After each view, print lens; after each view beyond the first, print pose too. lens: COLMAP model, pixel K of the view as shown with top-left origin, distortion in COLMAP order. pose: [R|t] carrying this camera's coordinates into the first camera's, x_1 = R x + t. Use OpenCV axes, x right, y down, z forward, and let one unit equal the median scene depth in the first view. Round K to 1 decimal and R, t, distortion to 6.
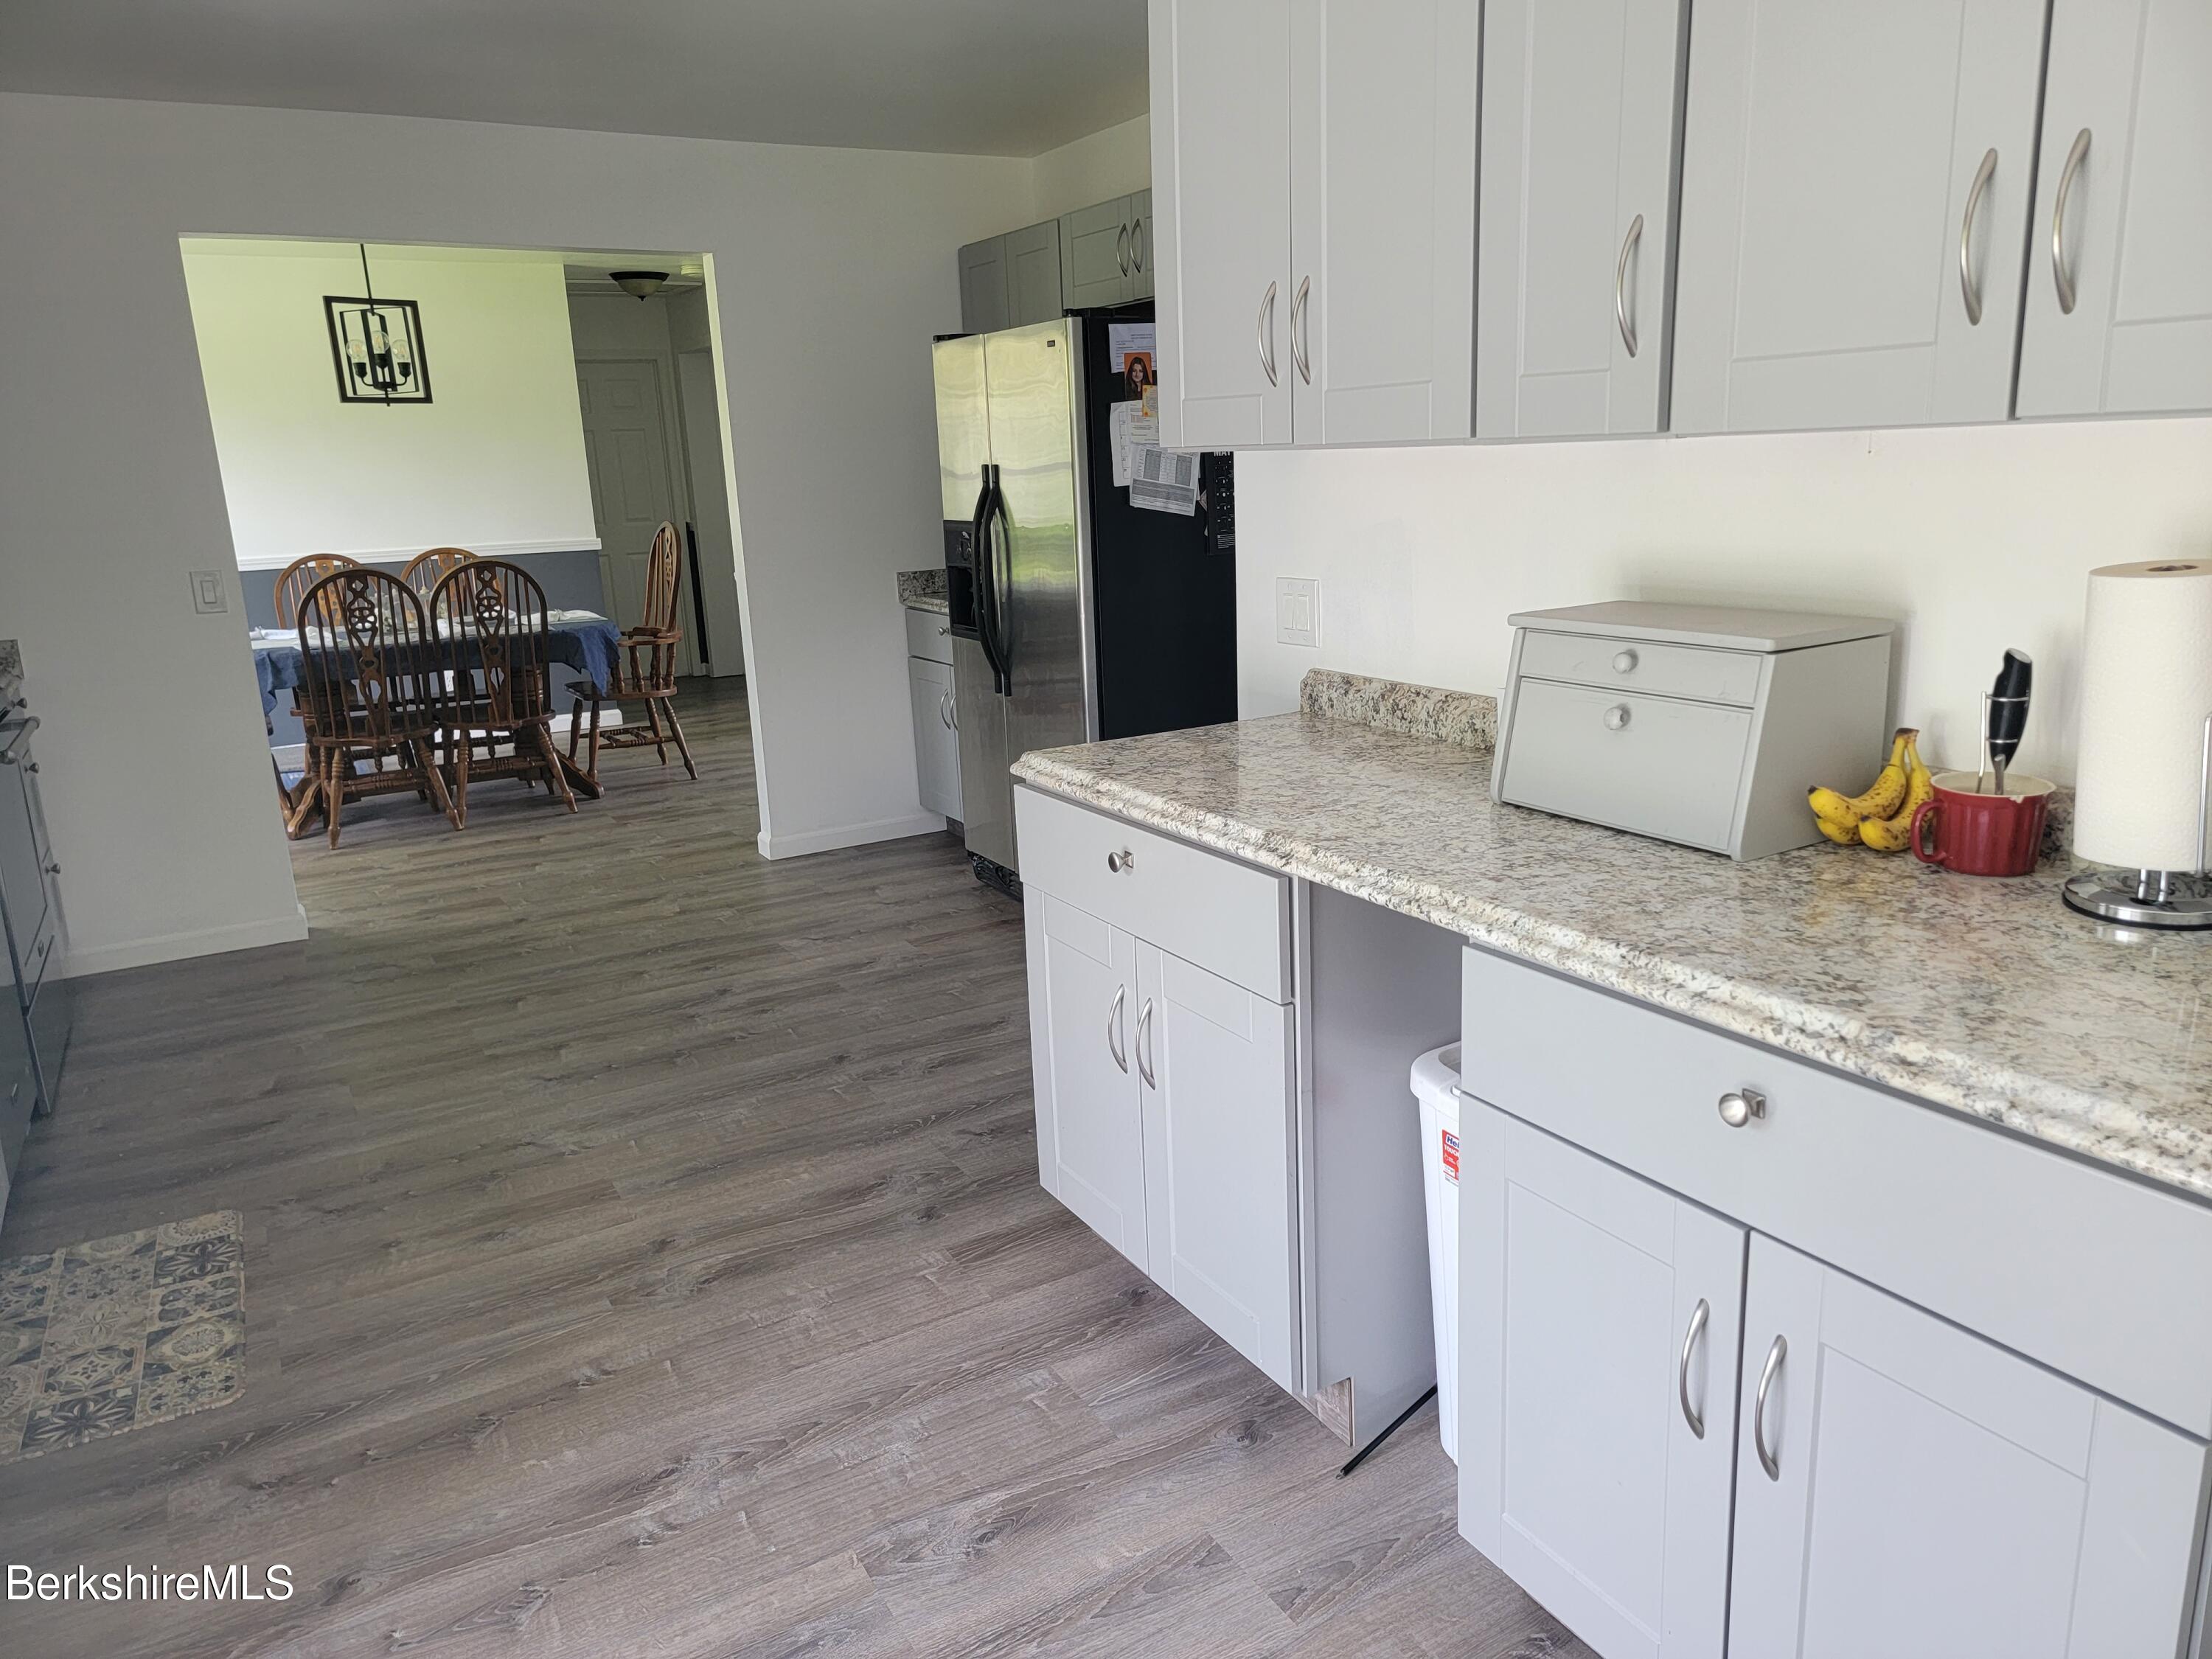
lens RADIAL K [[1544.1, 0, 1106.0], [0, 1544.1, 829.5], [0, 0, 1]] dist [0.072253, -0.069057]
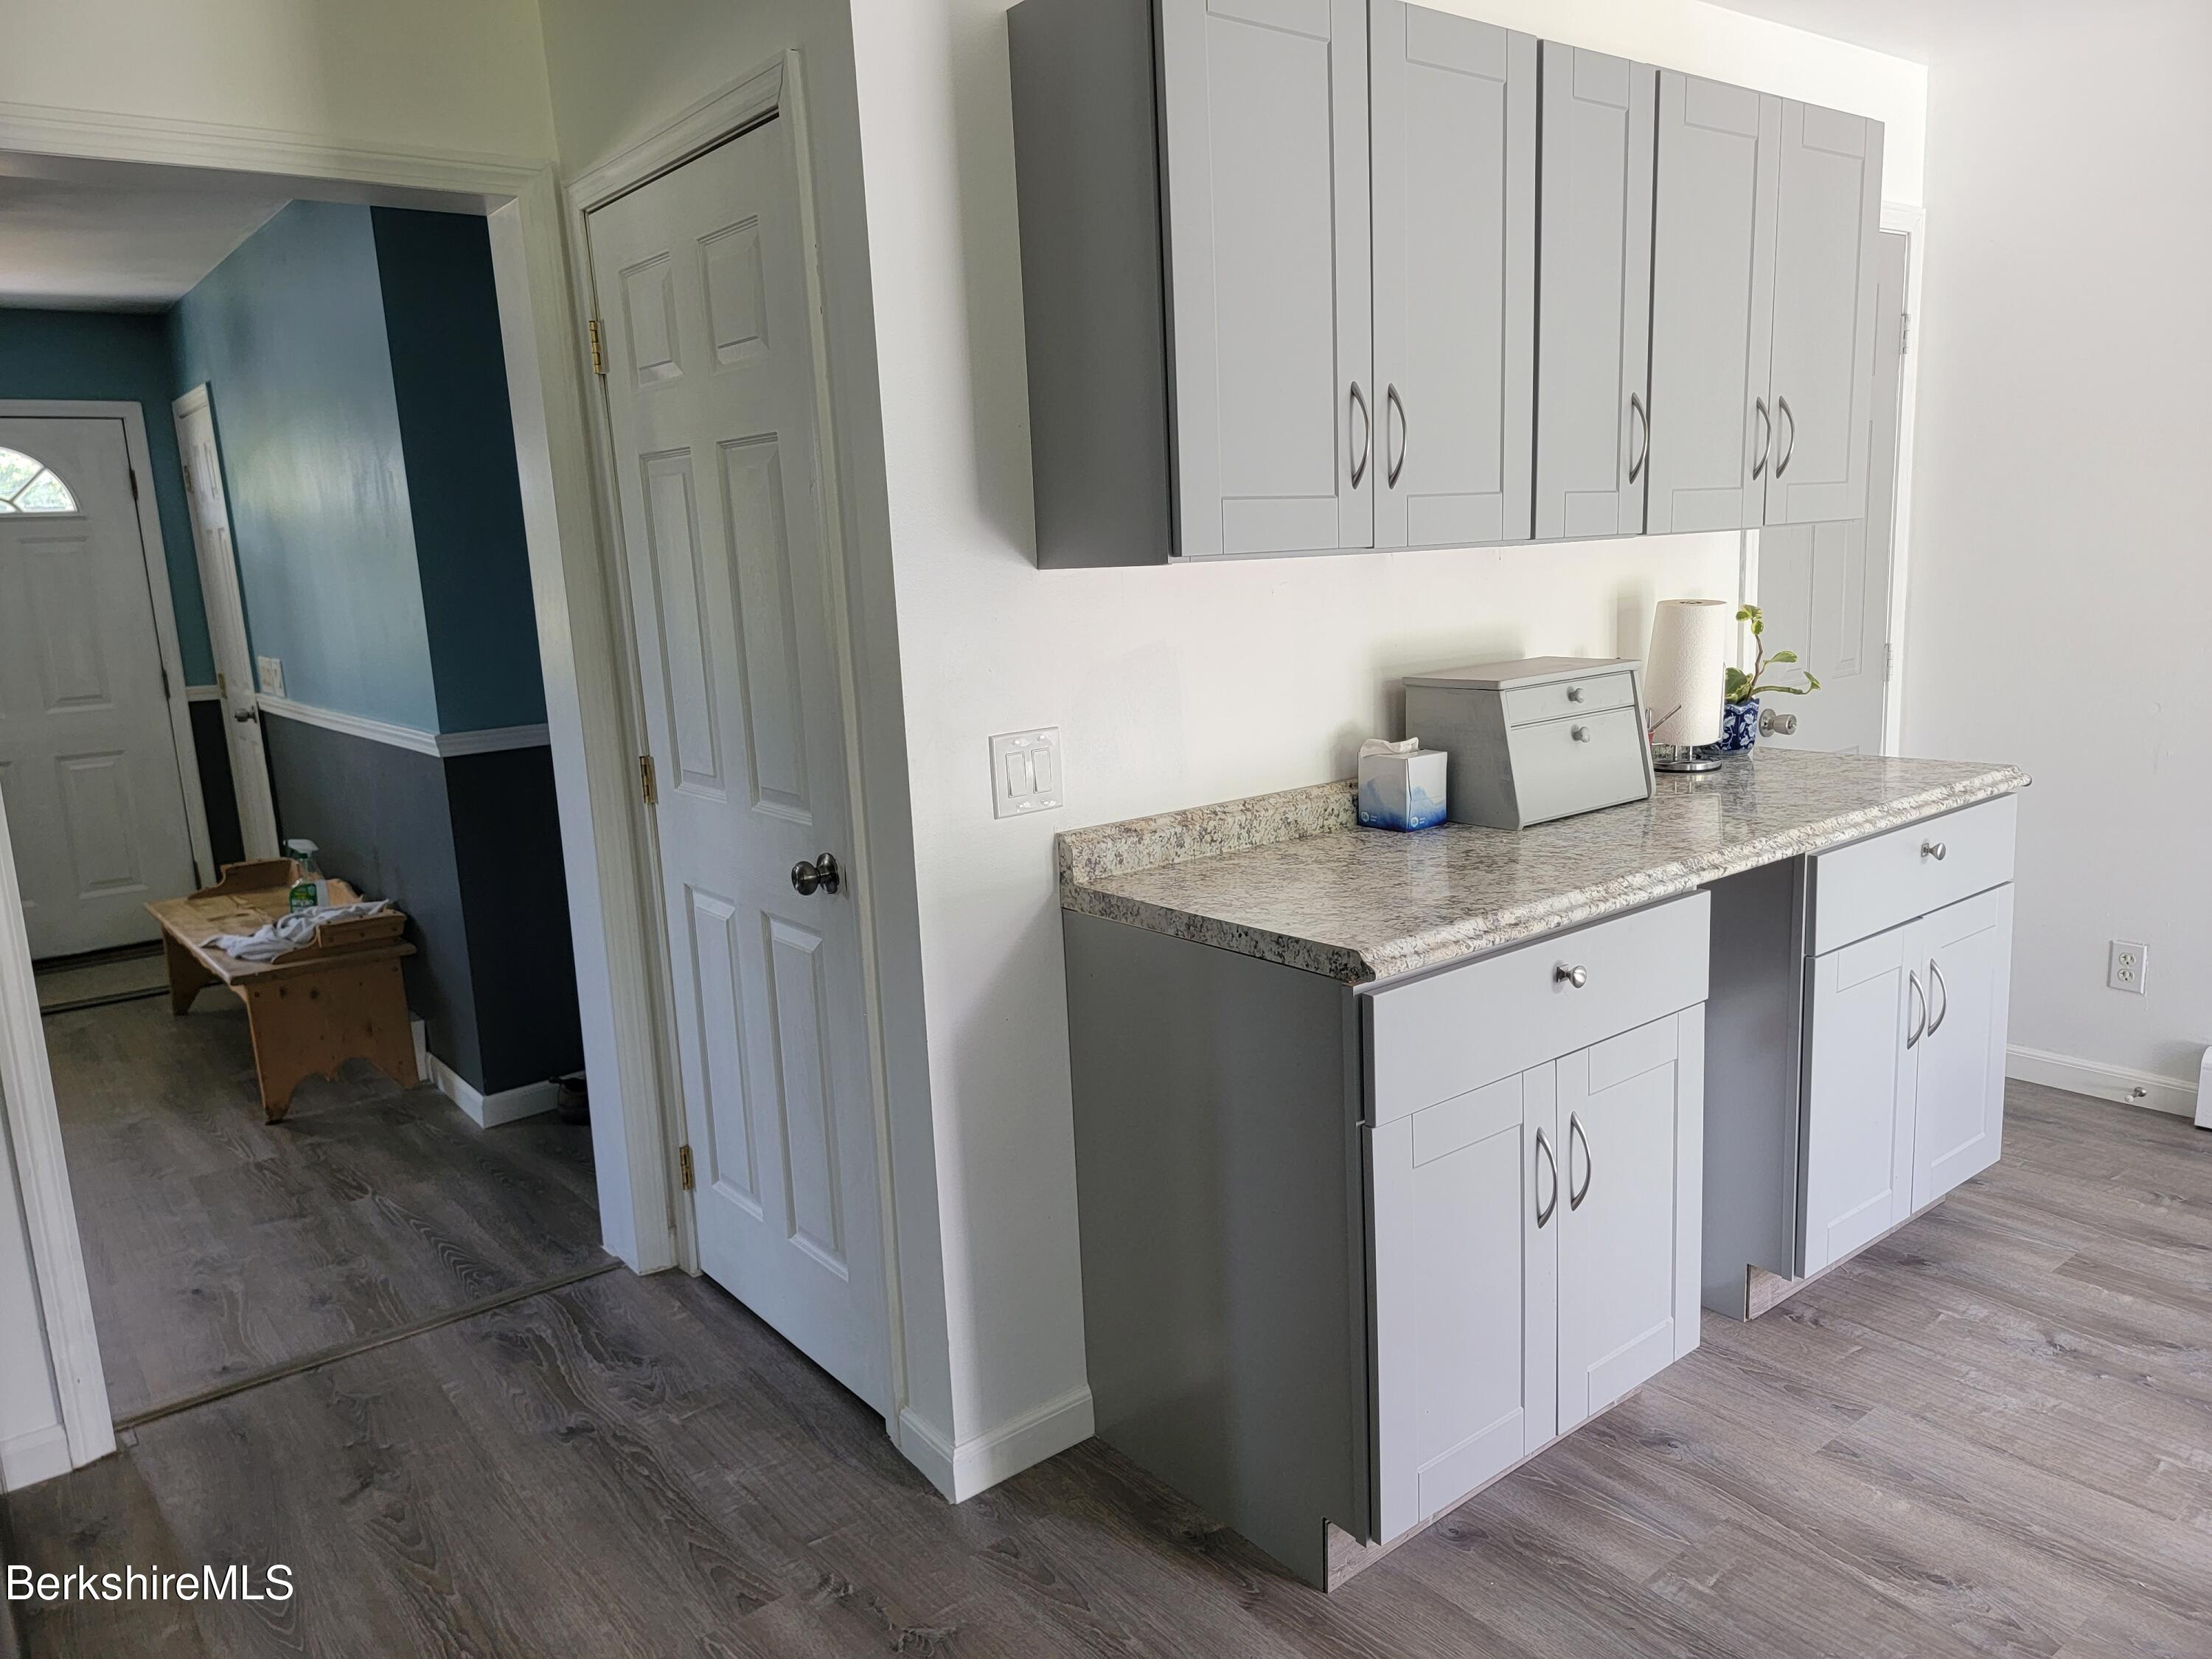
lens RADIAL K [[1544.1, 0, 1106.0], [0, 1544.1, 829.5], [0, 0, 1]] dist [0.072253, -0.069057]
pose [[-0.144324, -0.129512, 0.981019, -0.748859], [0.290377, 0.942208, 0.167107, -0.262148], [-0.945966, 0.308983, -0.098376, 1.175488]]
